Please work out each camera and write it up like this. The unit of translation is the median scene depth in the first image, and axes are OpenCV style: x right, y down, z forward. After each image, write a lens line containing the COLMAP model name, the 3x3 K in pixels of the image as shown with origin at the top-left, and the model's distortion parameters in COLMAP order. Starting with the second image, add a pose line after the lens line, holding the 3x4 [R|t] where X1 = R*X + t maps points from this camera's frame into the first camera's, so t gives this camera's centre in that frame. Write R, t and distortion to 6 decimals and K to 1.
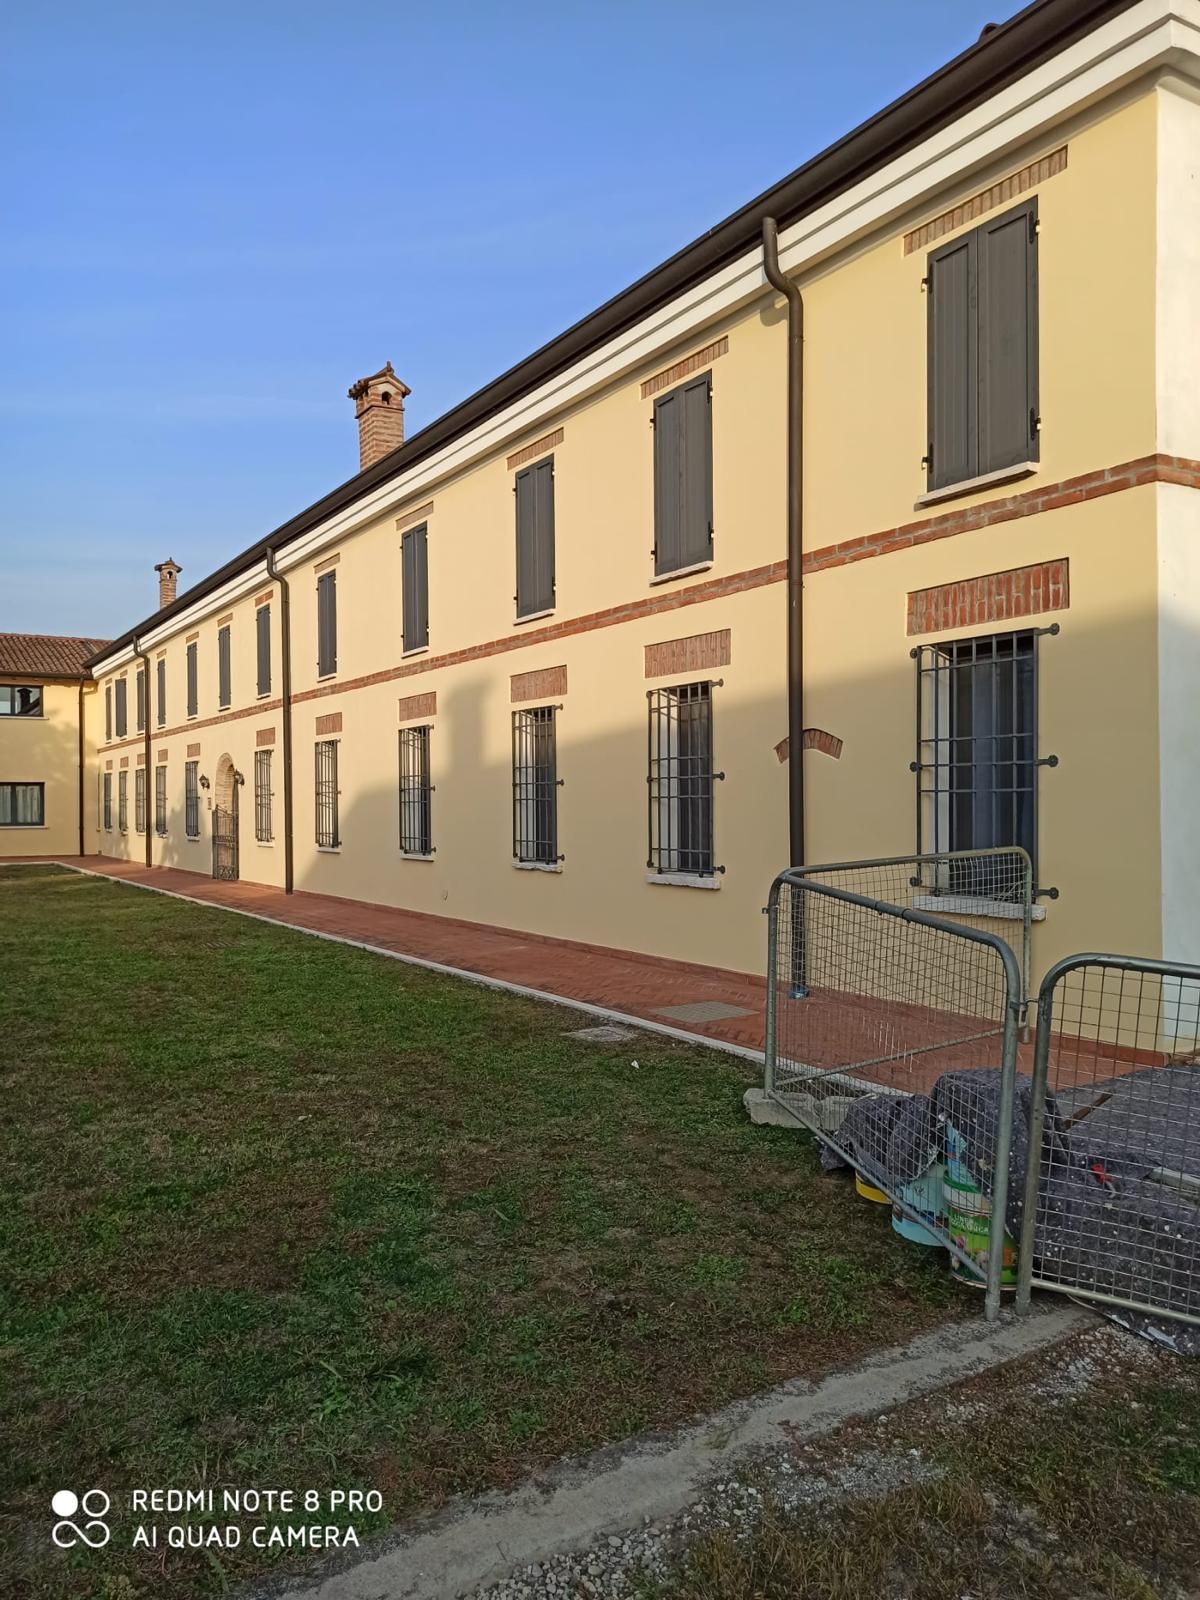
lens RADIAL K [[1255.8, 0, 600.0], [0, 1255.8, 800.0], [0, 0, 1]] dist [0.063472, -0.075760]
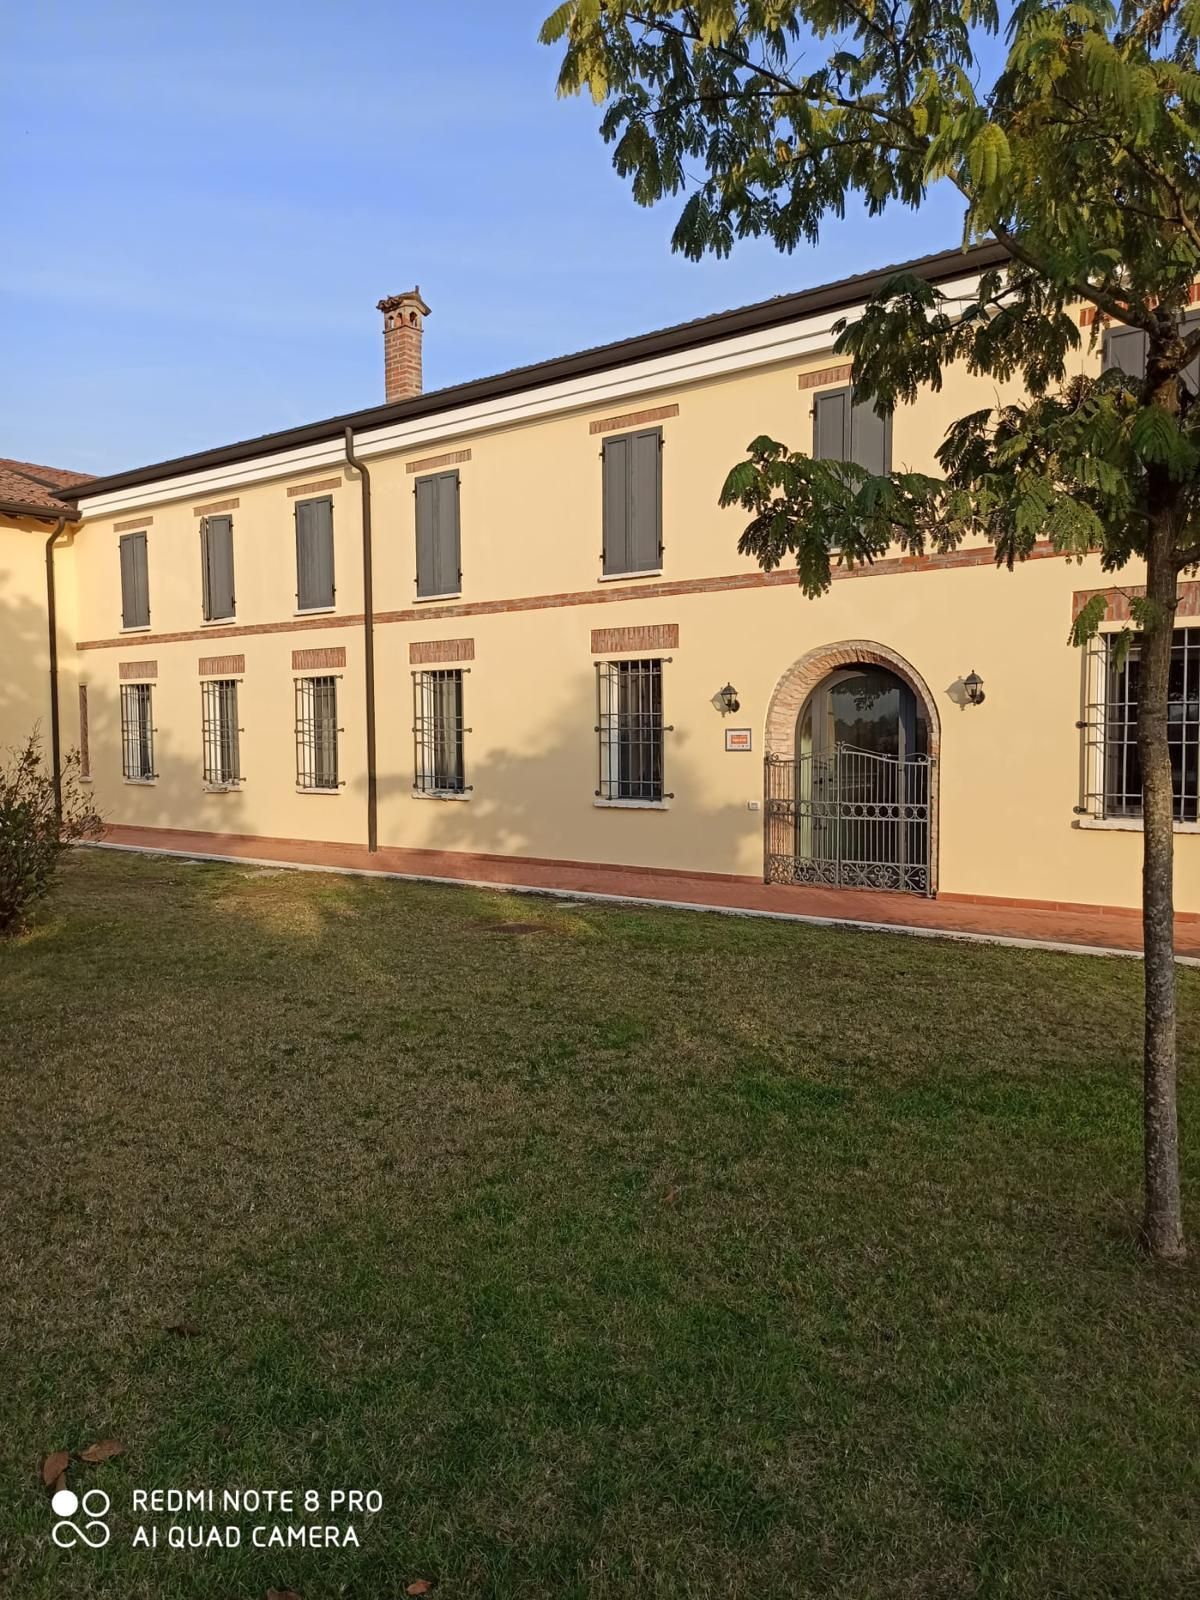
lens RADIAL K [[546.7, 0, 600.5], [0, 546.7, 765.1], [0, 0, 1]] dist [0.018944, 0.000036]
pose [[0.778461, -0.003391, 0.627683, -0.232711], [-0.017485, 0.999480, 0.027085, 0.004238], [-0.627449, -0.032060, 0.777998, 0.400048]]
